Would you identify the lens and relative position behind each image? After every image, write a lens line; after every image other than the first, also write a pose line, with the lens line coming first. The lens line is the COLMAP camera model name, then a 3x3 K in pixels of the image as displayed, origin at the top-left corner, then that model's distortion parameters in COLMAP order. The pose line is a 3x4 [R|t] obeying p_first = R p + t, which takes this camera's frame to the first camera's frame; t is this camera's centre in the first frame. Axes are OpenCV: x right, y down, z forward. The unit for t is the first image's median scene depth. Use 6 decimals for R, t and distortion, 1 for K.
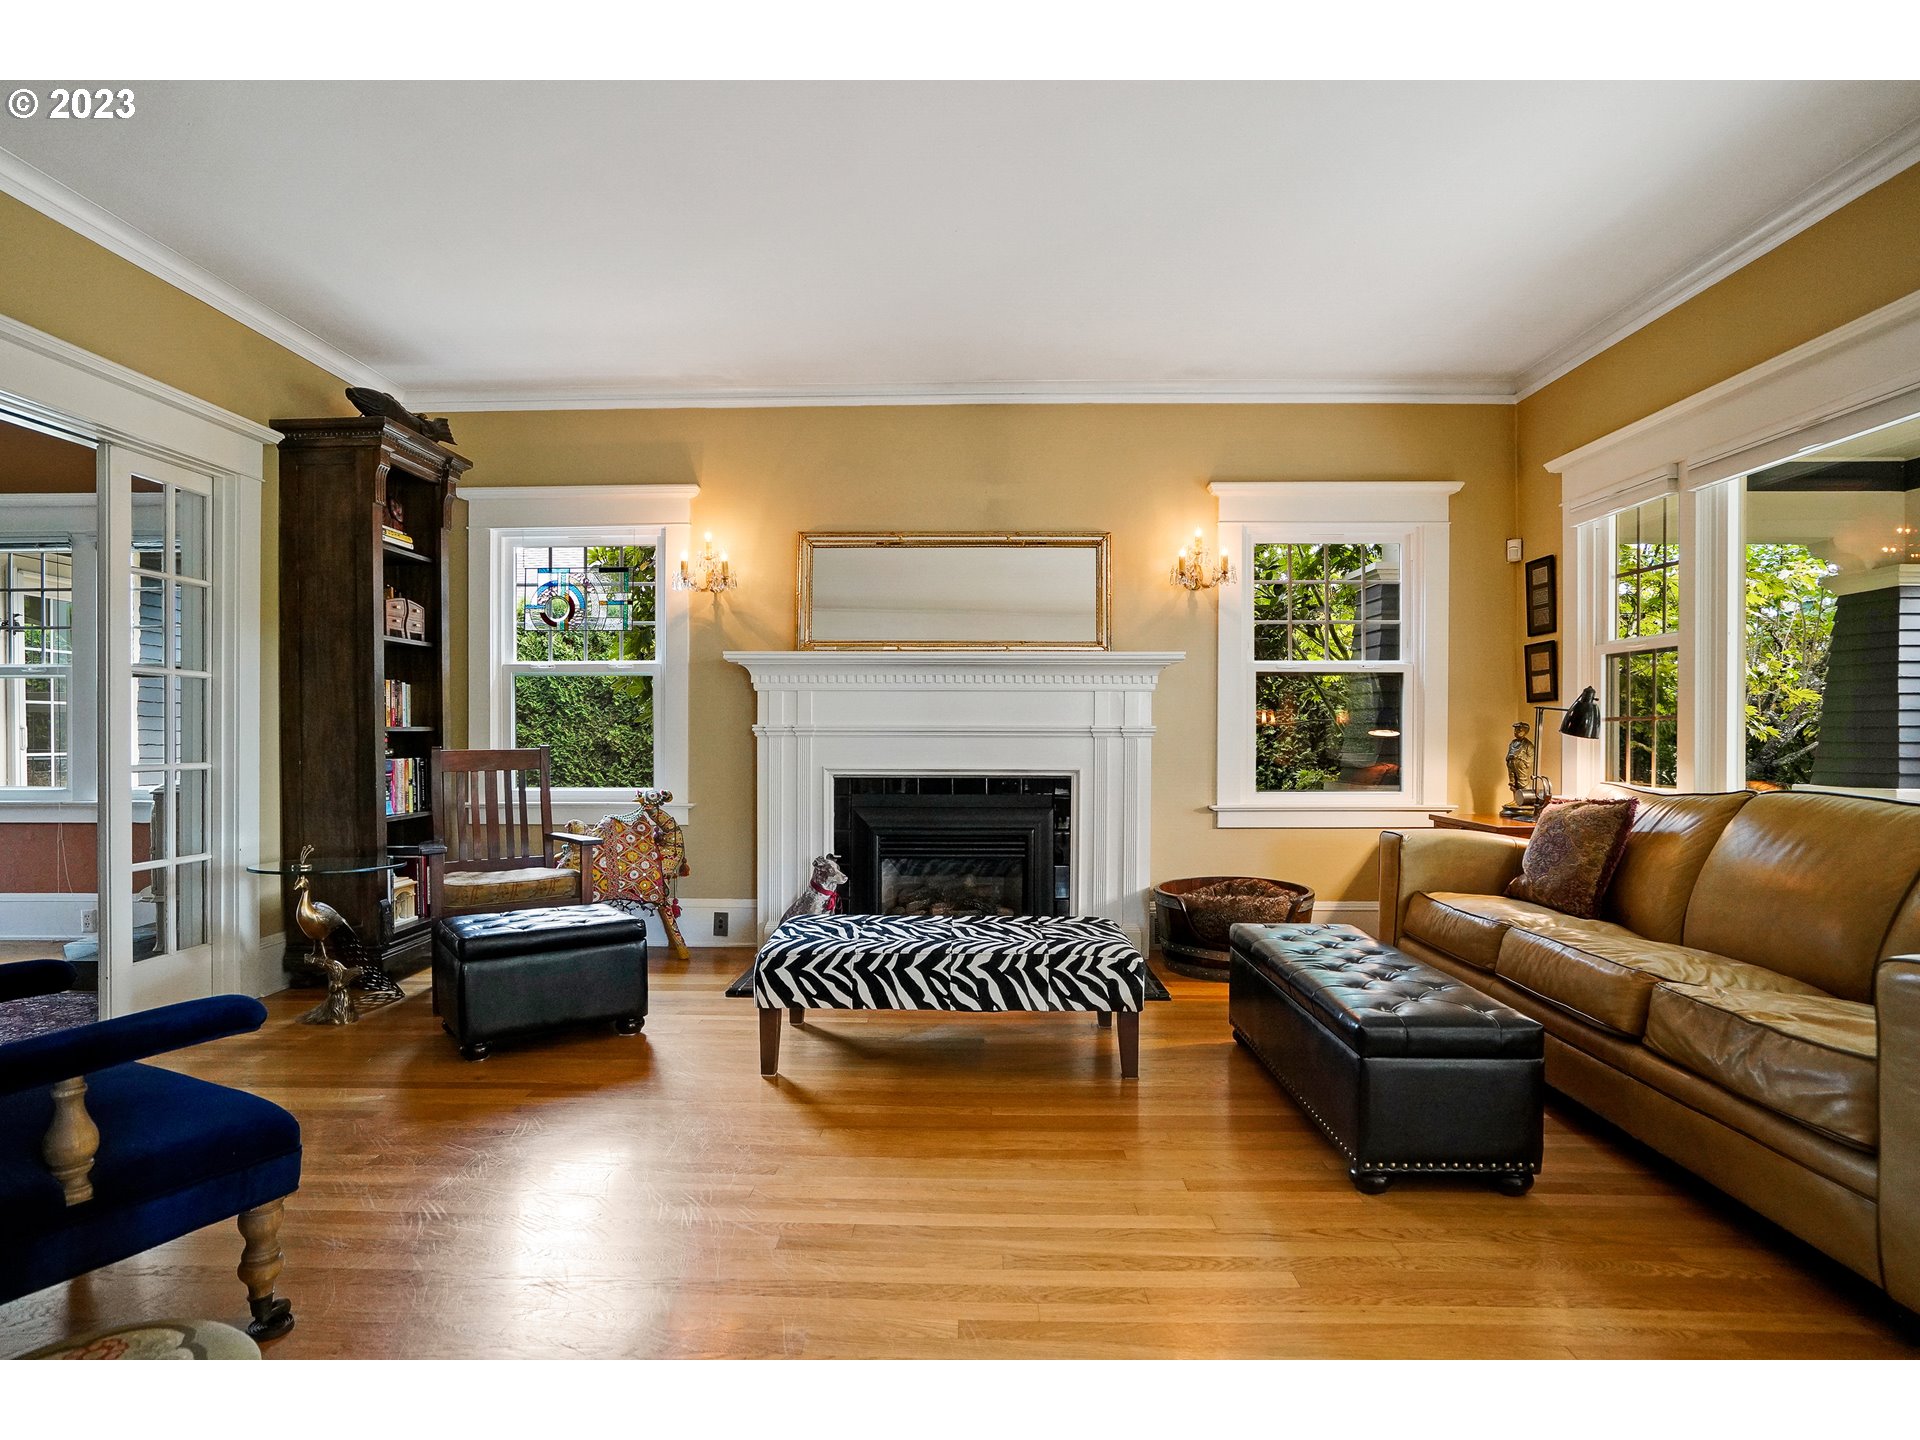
lens RADIAL K [[998.9, 0, 955.5], [0, 998.9, 740.4], [0, 0, 1]] dist [-0.061363, 0.042284]
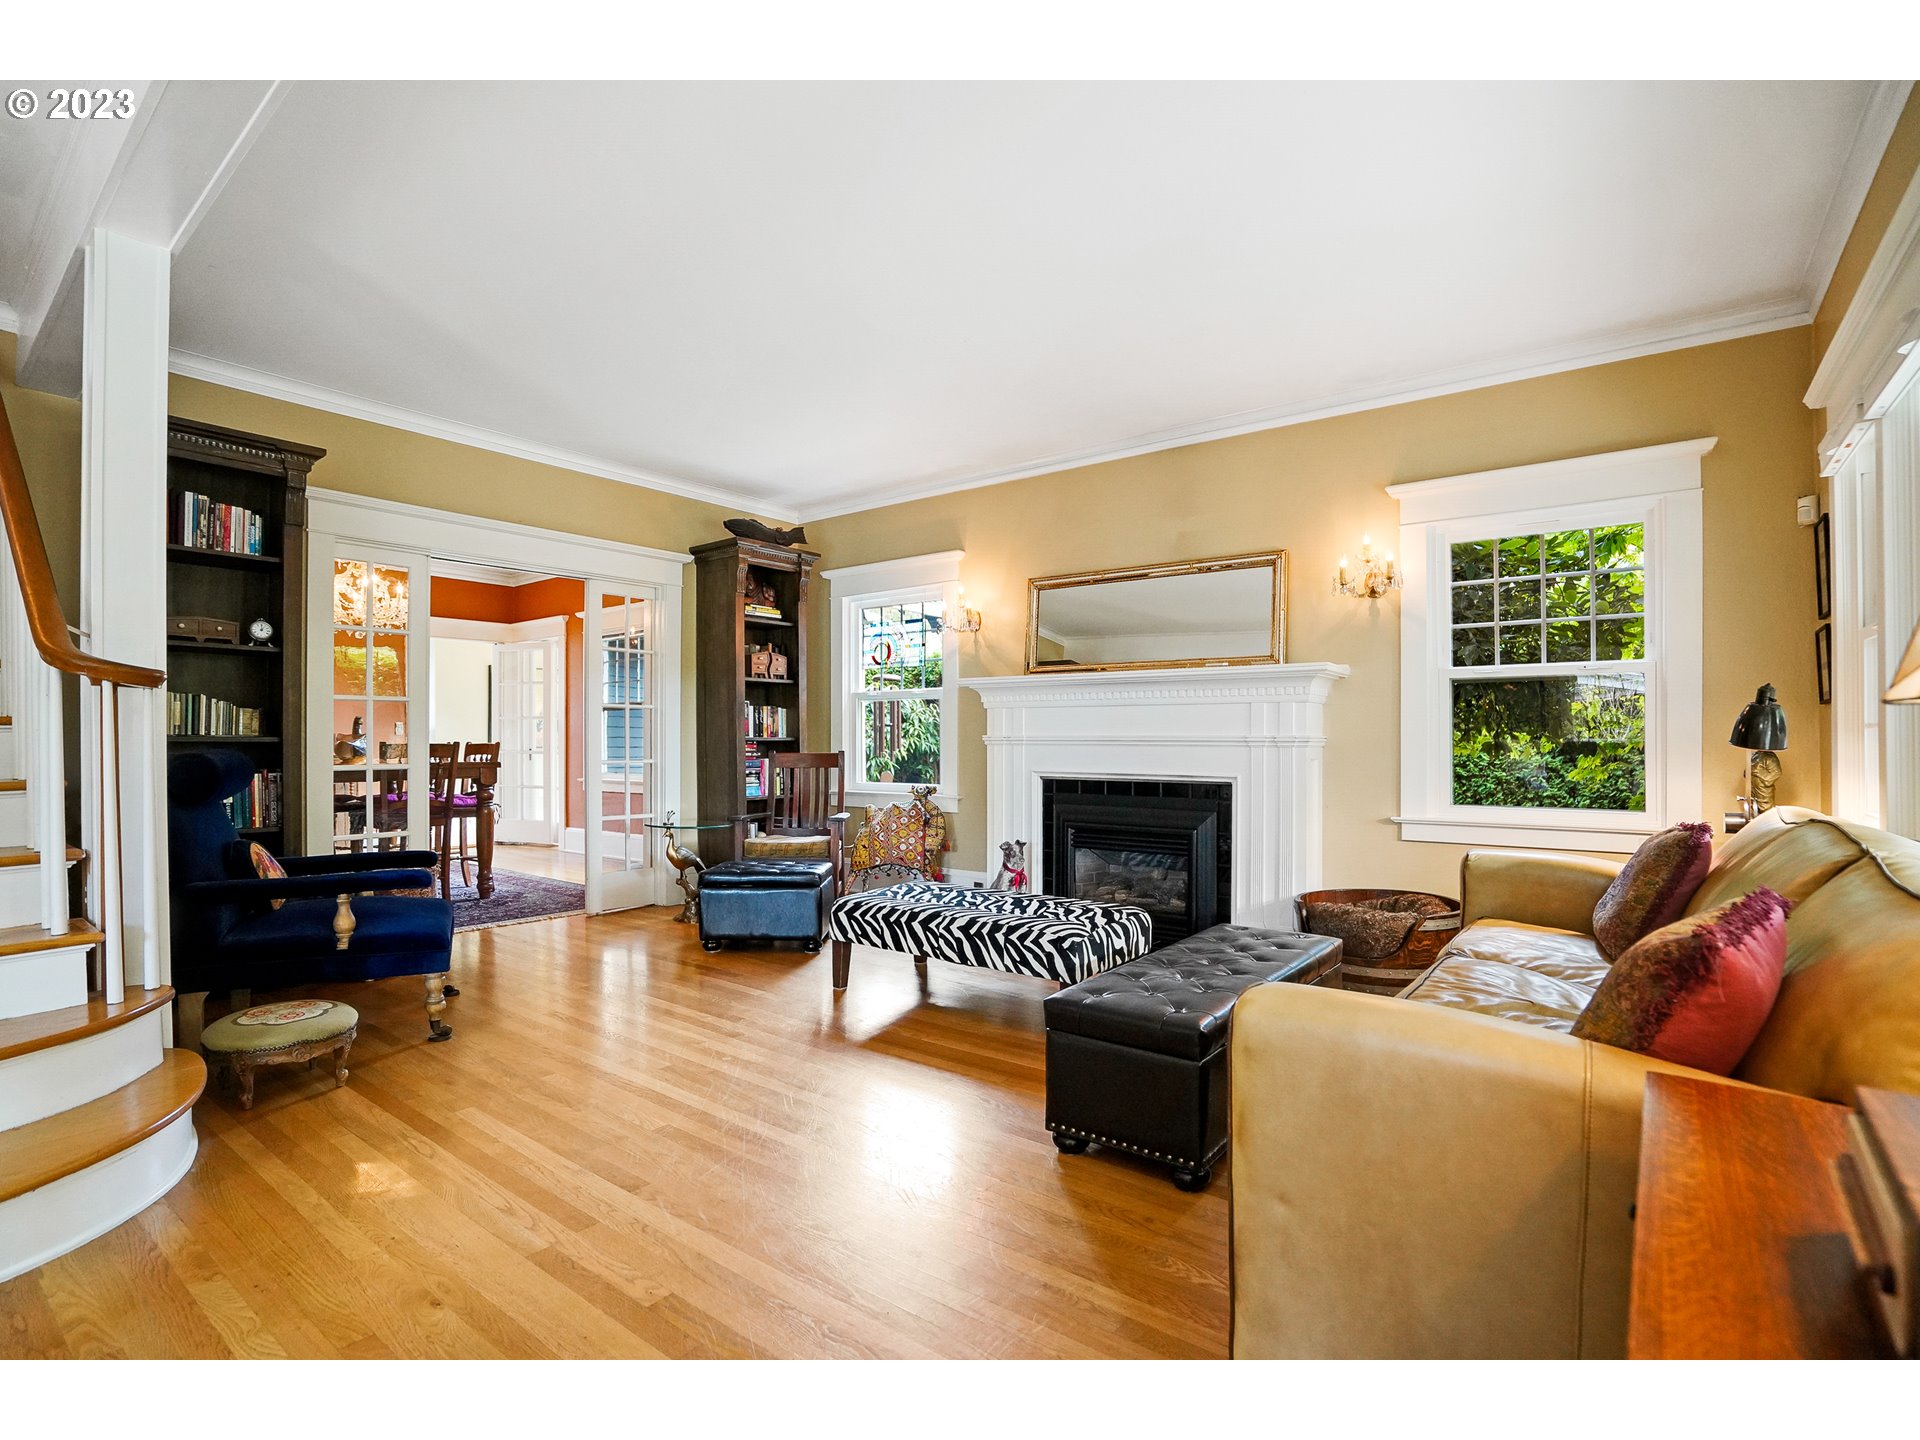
lens RADIAL K [[914.6, 0, 962.7], [0, 914.6, 726.2], [0, 0, 1]] dist [-0.056620, 0.028028]
pose [[0.815016, -0.008092, -0.579382, 0.507030], [-0.004378, 0.999788, -0.020121, -0.004295], [0.579422, 0.018935, 0.814807, 0.038774]]
